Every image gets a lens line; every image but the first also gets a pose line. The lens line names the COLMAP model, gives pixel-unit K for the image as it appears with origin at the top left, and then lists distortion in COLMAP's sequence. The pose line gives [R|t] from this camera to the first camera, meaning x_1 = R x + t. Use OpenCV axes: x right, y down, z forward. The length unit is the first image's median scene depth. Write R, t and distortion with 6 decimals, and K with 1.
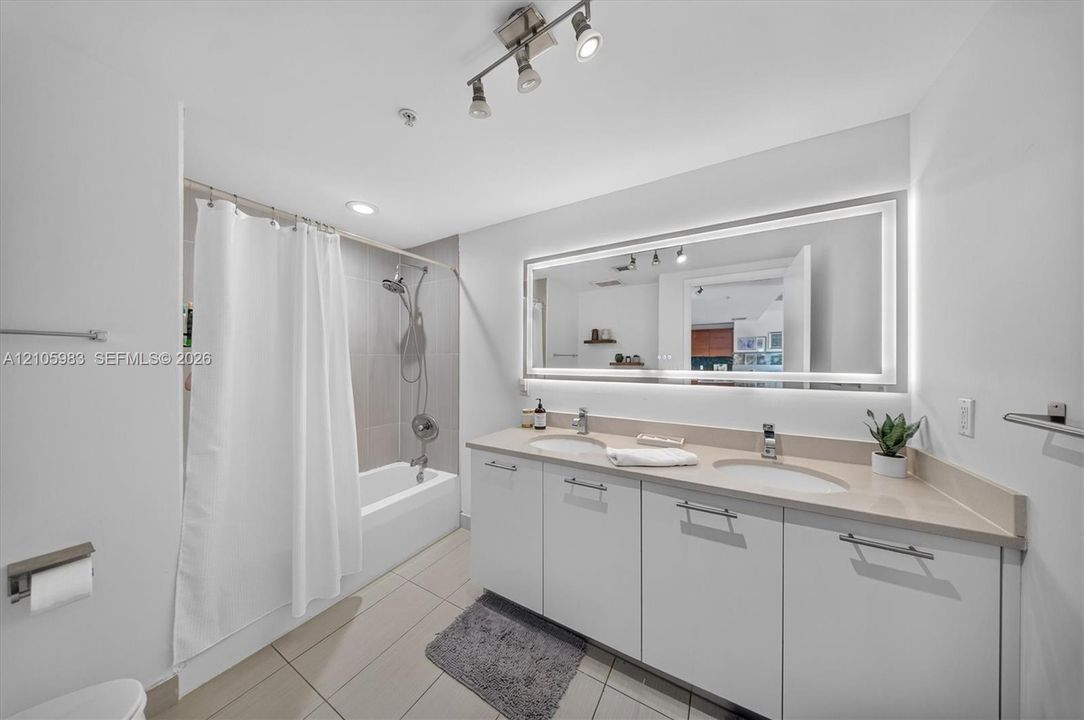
lens RADIAL K [[319.1, 0, 543.1], [0, 319.1, 358.3], [0, 0, 1]] dist [-0.001701, -0.000995]
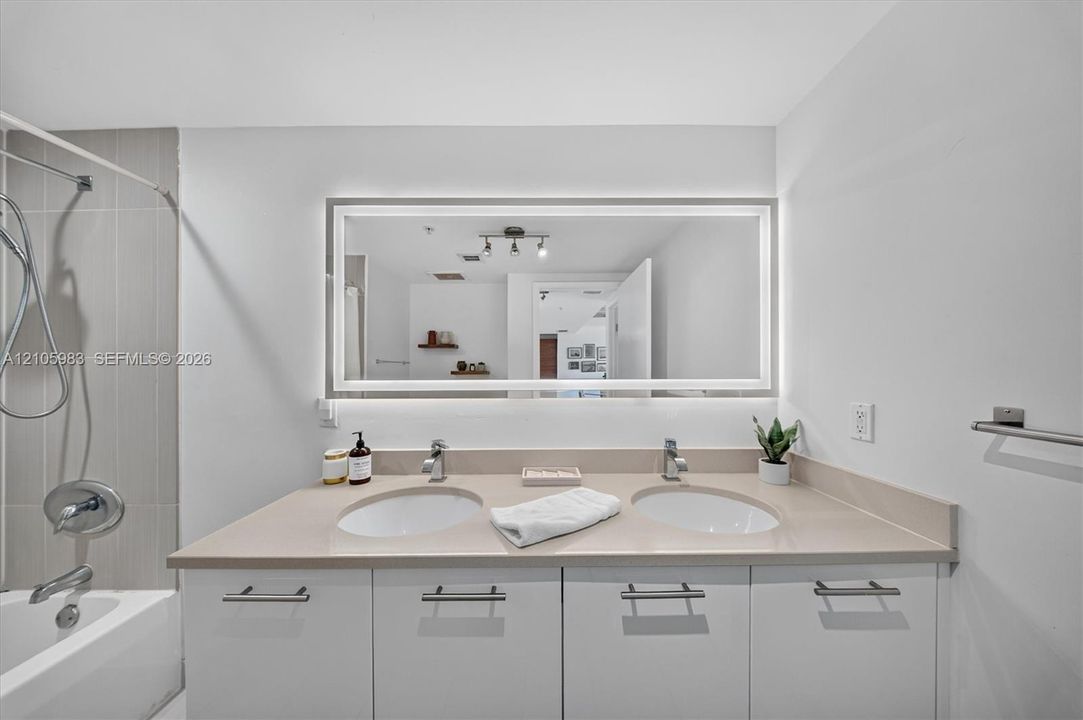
lens RADIAL K [[318.8, 0, 541.2], [0, 318.8, 368.8], [0, 0, 1]] dist [-0.001701, -0.000995]
pose [[0.864337, -0.004033, 0.502897, -0.015872], [0.001882, 0.999987, 0.004784, 0.006738], [-0.502910, -0.003189, 0.864333, 0.322867]]
